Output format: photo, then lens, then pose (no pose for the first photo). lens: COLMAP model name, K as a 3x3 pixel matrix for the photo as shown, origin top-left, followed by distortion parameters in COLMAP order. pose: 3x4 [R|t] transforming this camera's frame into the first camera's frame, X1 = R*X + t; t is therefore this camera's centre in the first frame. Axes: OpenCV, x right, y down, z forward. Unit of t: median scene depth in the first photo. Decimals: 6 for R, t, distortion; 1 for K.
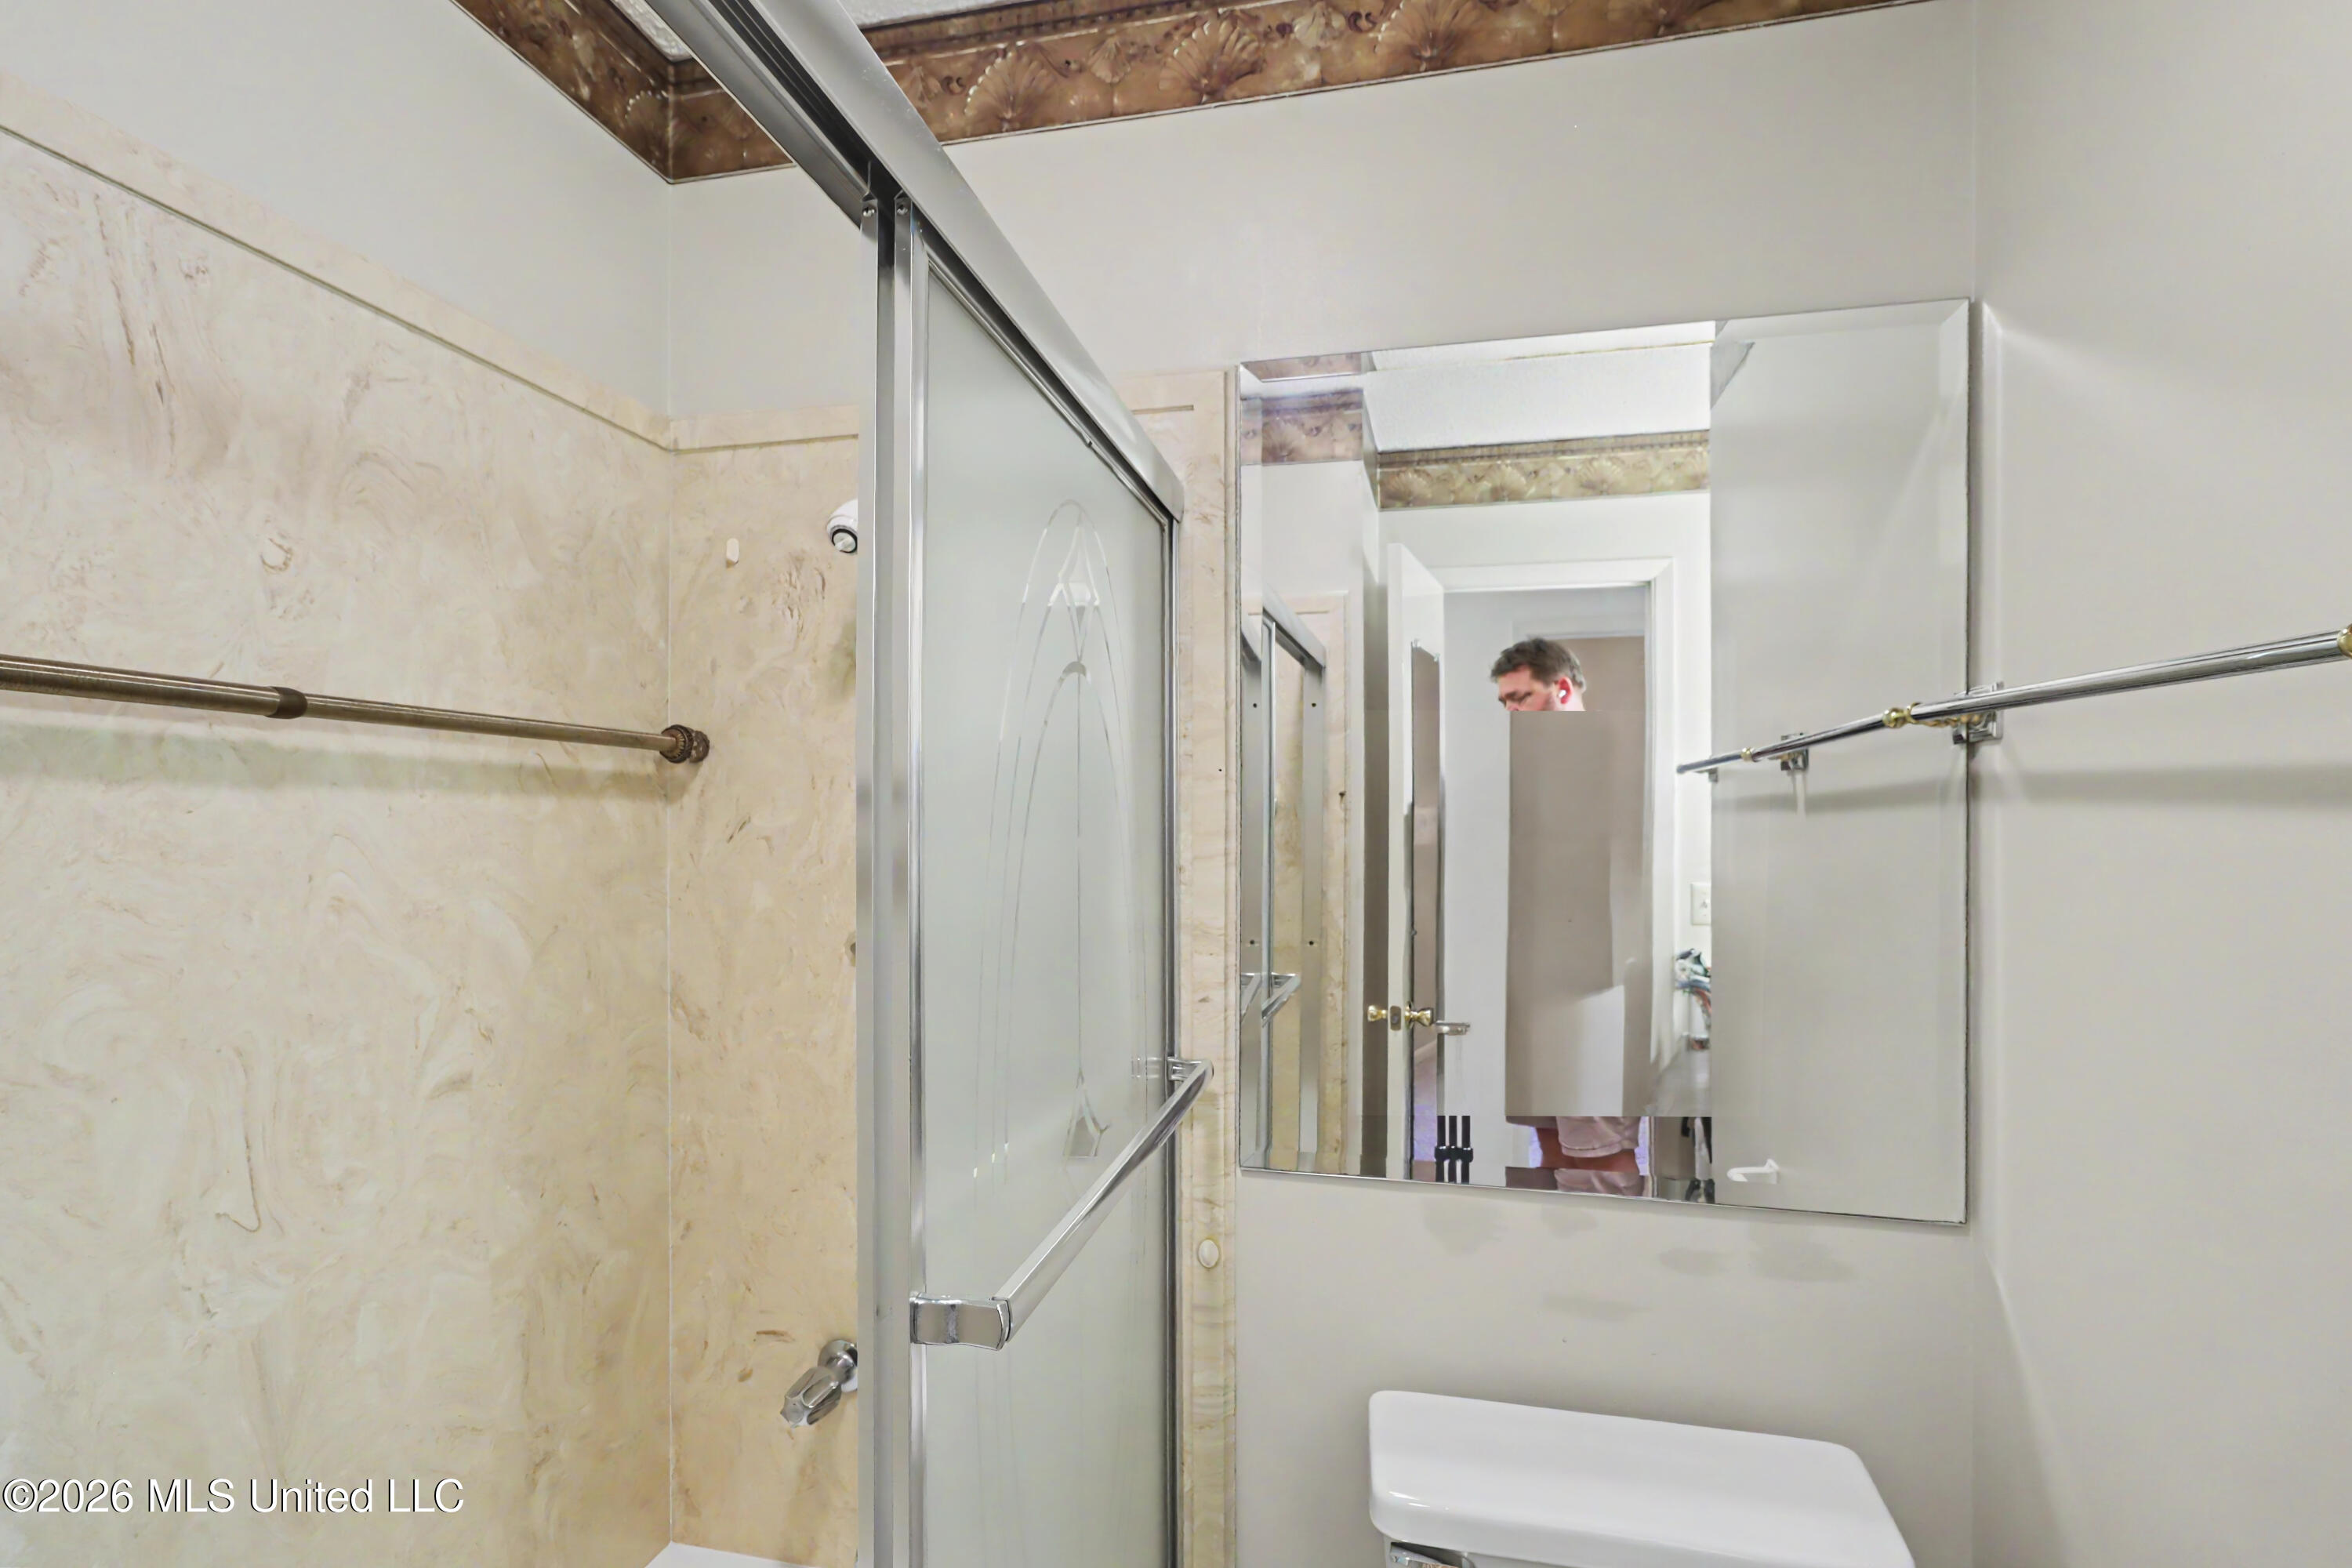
lens RADIAL K [[1101.1, 0, 1171.9], [0, 1101.1, 750.4], [0, 0, 1]] dist [0.003659, -0.000027]
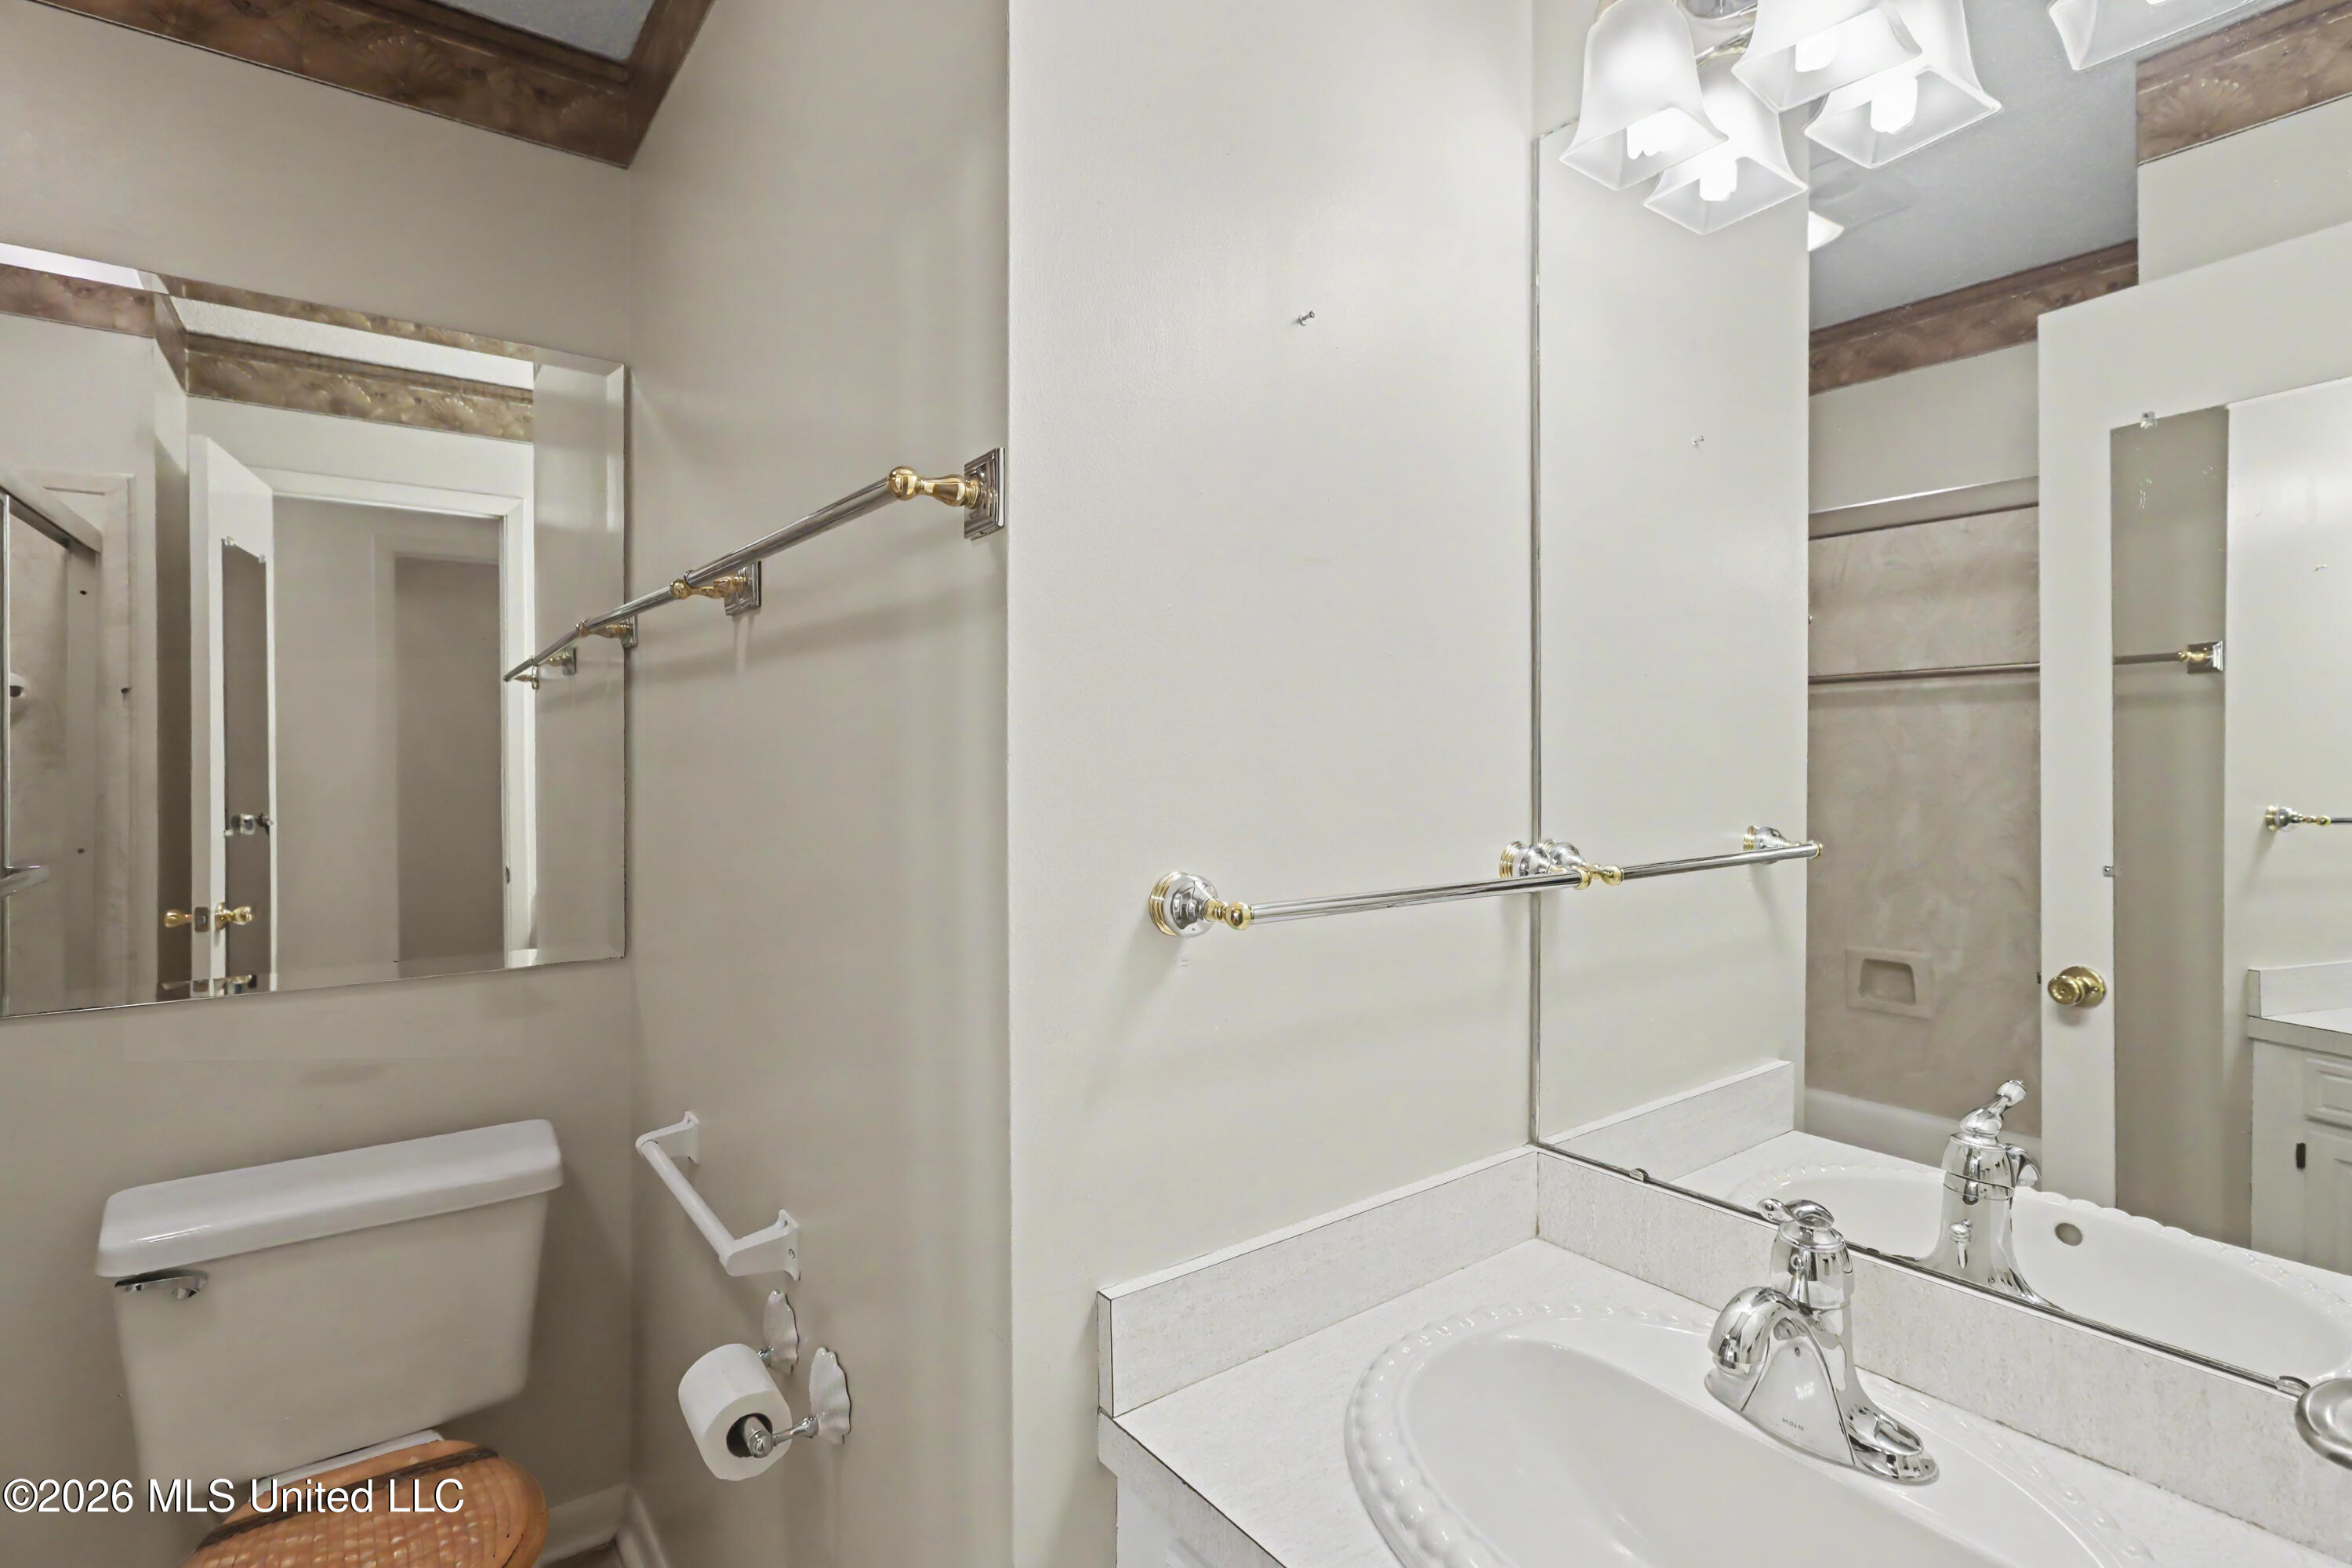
lens RADIAL K [[1101.1, 0, 1171.9], [0, 1101.1, 750.4], [0, 0, 1]] dist [0.003659, -0.000027]
pose [[0.648323, -0.004882, 0.761350, 0.013918], [-0.034965, 0.998733, 0.036179, 0.024587], [-0.760562, -0.050077, 0.647331, -0.291735]]
